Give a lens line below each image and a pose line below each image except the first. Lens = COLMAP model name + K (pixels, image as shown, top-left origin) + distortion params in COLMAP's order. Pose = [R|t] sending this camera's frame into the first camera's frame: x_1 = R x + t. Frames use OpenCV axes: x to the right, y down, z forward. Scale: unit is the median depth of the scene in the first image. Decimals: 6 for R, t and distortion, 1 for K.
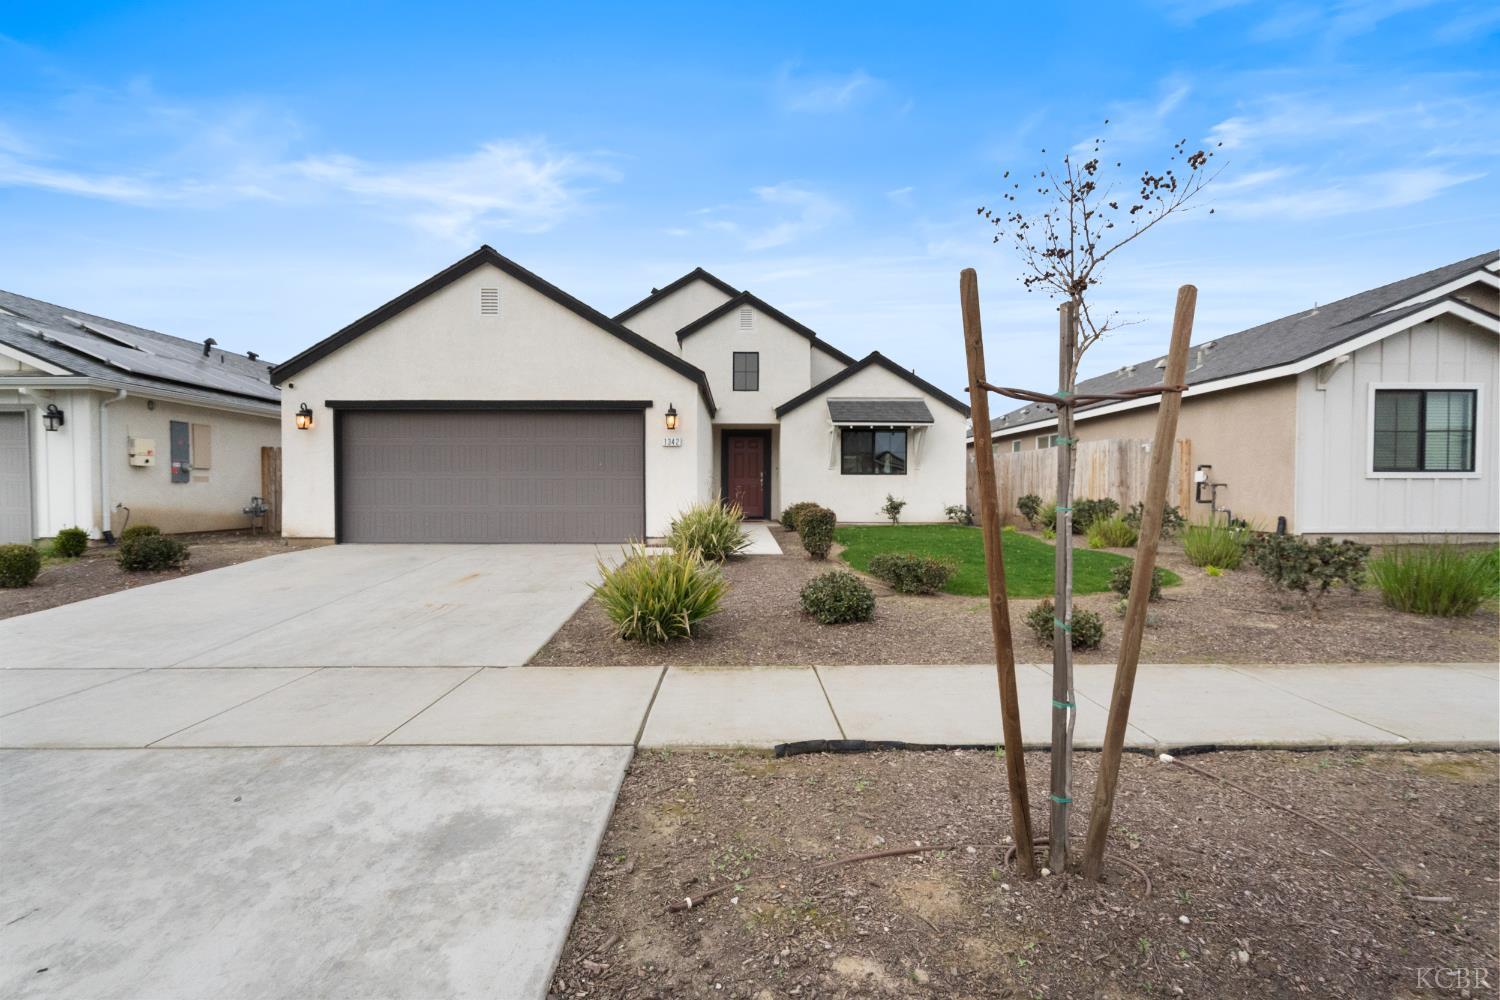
lens RADIAL K [[684.7, 0, 743.9], [0, 684.7, 494.3], [0, 0, 1]] dist [0.001442, 0.000147]
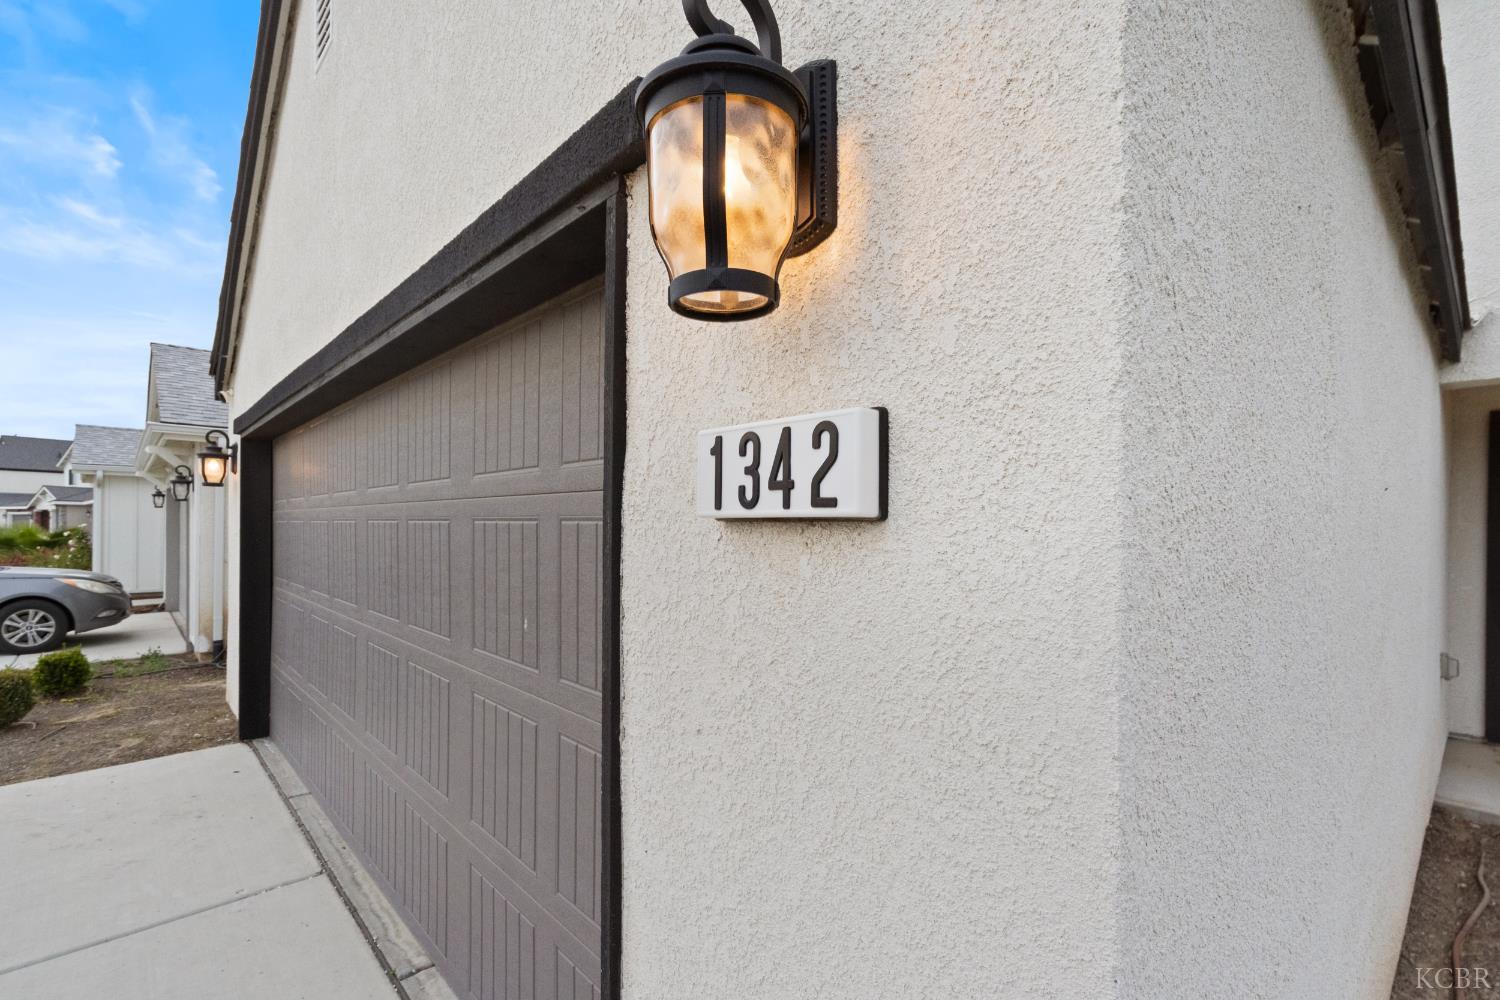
lens RADIAL K [[684.7, 0, 743.9], [0, 684.7, 494.3], [0, 0, 1]] dist [0.001442, 0.000147]
pose [[0.665432, -0.027763, -0.745942, -0.042814], [-0.009748, 0.998900, -0.045873, -0.065324], [0.746395, 0.037796, 0.664429, 0.886648]]
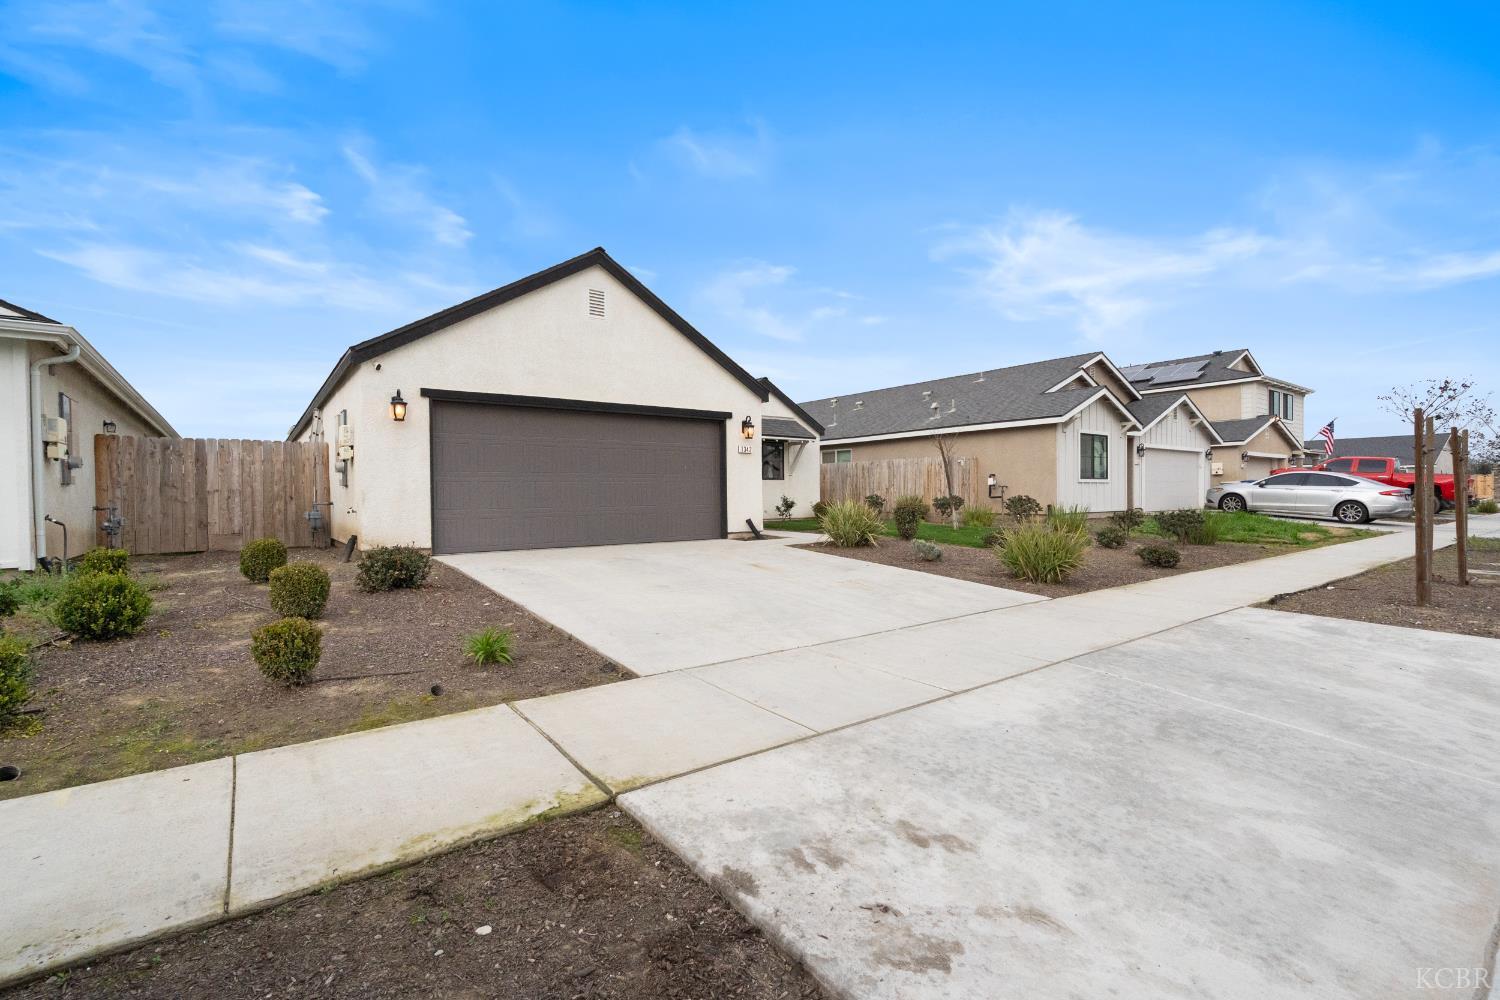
lens RADIAL K [[663.7, 0, 749.9], [0, 663.7, 490.0], [0, 0, 1]] dist [0.000618, 0.000293]
pose [[0.810010, -0.003774, 0.586403, -0.713939], [0.012294, 0.999869, -0.010548, 0.003349], [-0.586287, 0.015753, 0.809951, 0.085324]]
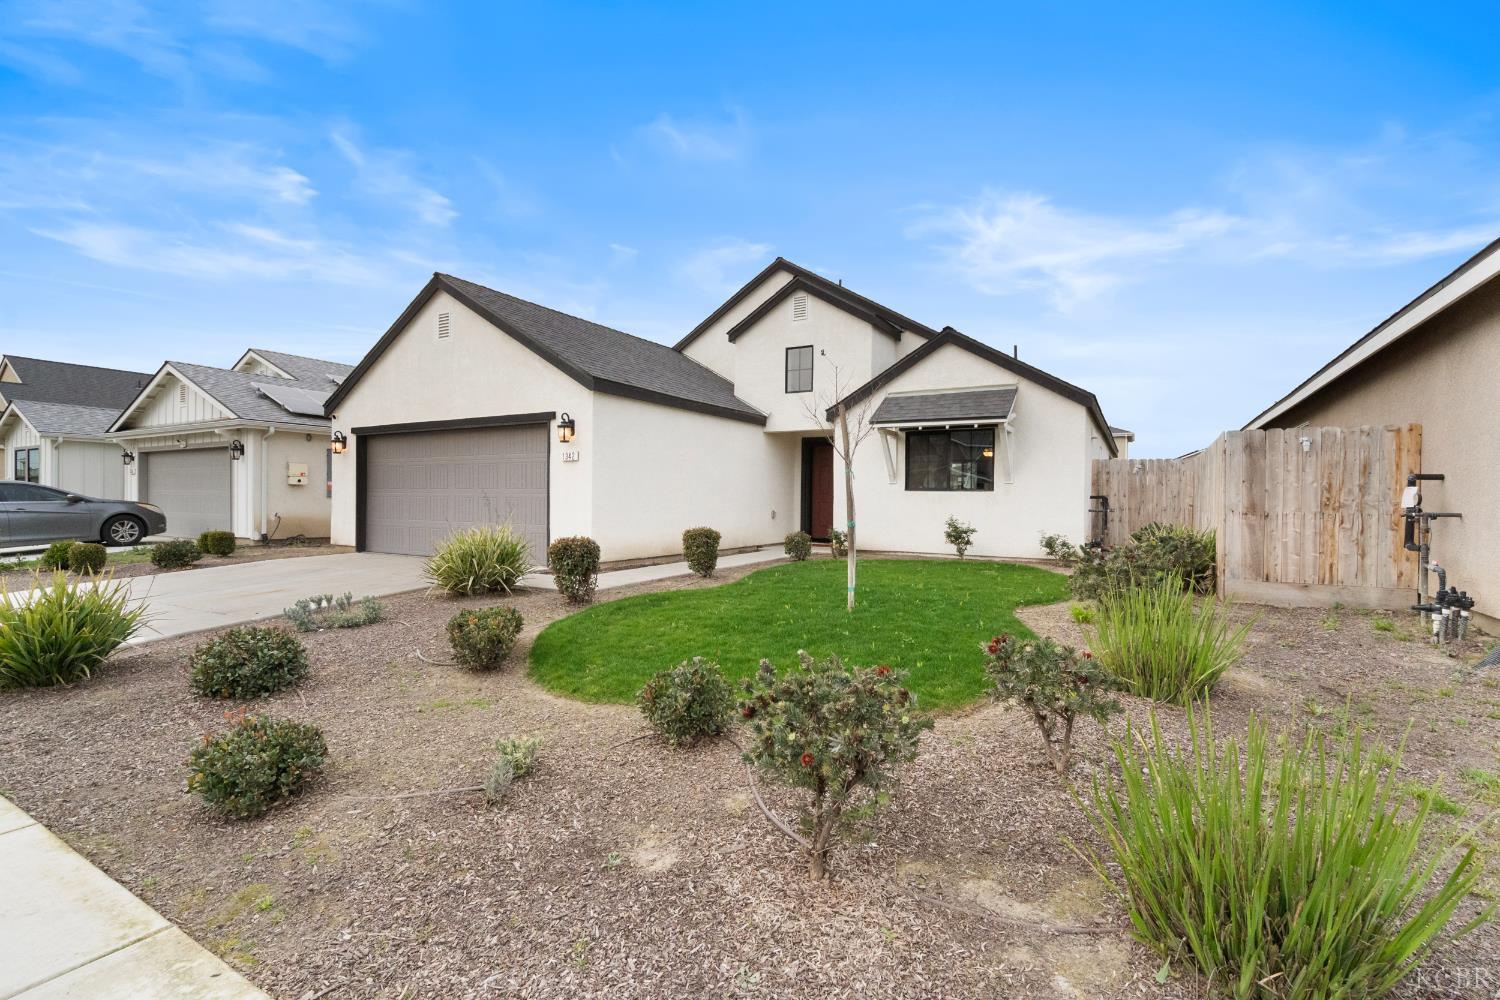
lens RADIAL K [[684.7, 0, 743.9], [0, 684.7, 494.3], [0, 0, 1]] dist [0.001442, 0.000147]
pose [[0.856466, 0.003581, -0.516191, 0.527536], [-0.012717, 0.999819, -0.014165, -0.015209], [0.516047, 0.018696, 0.856356, 0.324725]]
